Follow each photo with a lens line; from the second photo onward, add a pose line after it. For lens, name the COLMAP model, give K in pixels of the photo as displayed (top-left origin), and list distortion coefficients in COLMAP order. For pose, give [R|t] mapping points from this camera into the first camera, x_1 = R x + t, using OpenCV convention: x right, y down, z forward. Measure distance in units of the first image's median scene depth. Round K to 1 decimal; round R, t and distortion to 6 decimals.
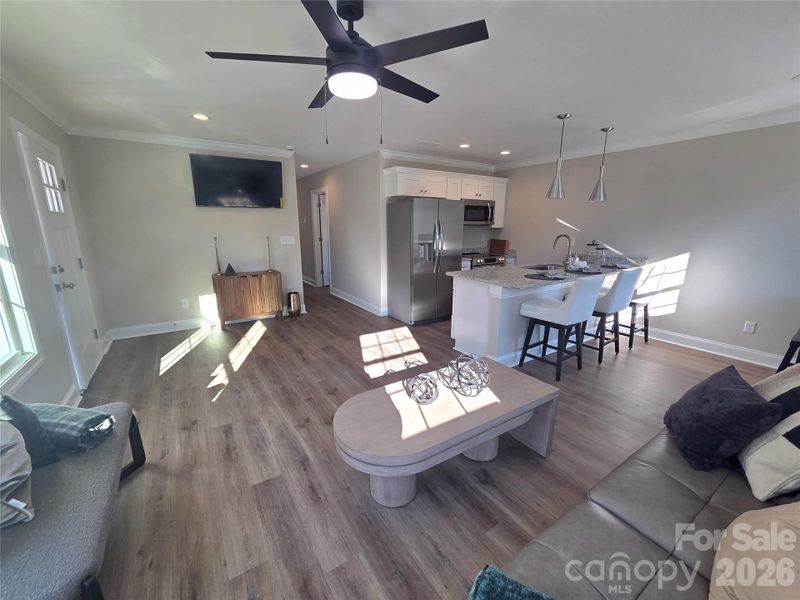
lens RADIAL K [[327.7, 0, 397.6], [0, 327.7, 302.2], [0, 0, 1]] dist [-0.000516, -0.000117]
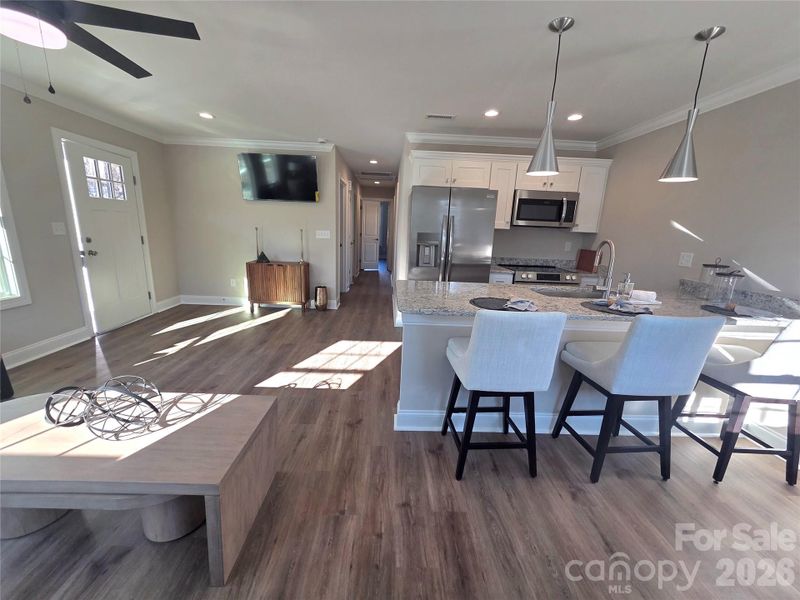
lens RADIAL K [[327.9, 0, 400.7], [0, 327.9, 305.8], [0, 0, 1]] dist [-0.000206, -0.000042]
pose [[0.852794, 0.152729, -0.499416, 0.434685], [-0.157628, 0.986958, 0.032664, -0.046245], [0.497891, 0.050866, 0.865746, 0.277599]]
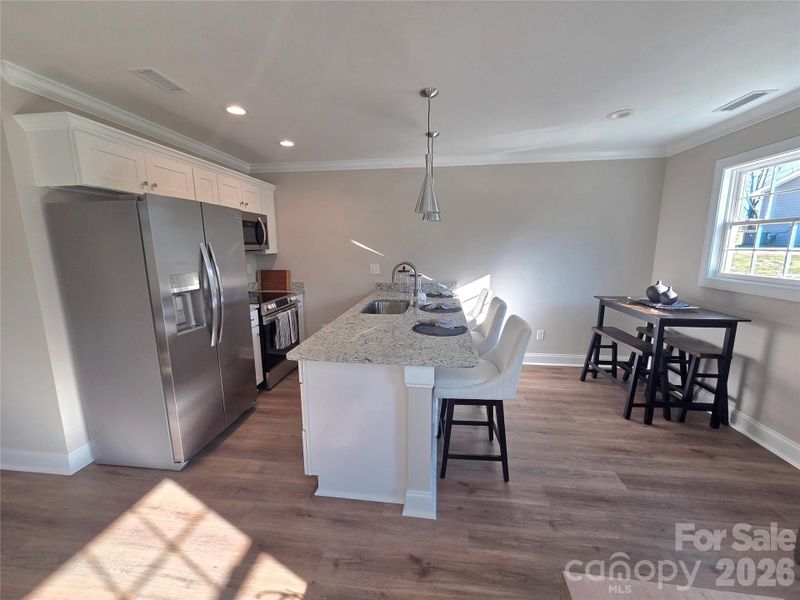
lens RADIAL K [[327.7, 0, 397.6], [0, 327.7, 302.2], [0, 0, 1]] dist [-0.000516, -0.000117]
pose [[0.651430, -0.136313, 0.746363, -0.070034], [0.183642, 0.982805, 0.019212, -0.114013], [-0.736149, 0.124549, 0.665261, 0.447081]]
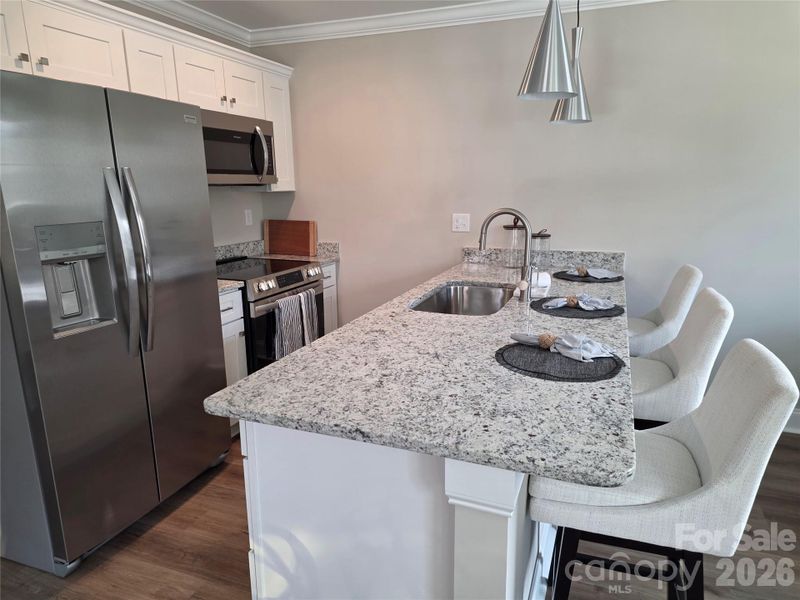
lens RADIAL K [[526.6, 0, 407.1], [0, 526.6, 302.4], [0, 0, 1]] dist [0.090689, -0.070330]
pose [[0.811349, -0.136902, 0.568305, 0.049616], [0.143428, 0.989094, 0.033500, -0.118248], [-0.566693, 0.054331, 0.822136, 0.493057]]
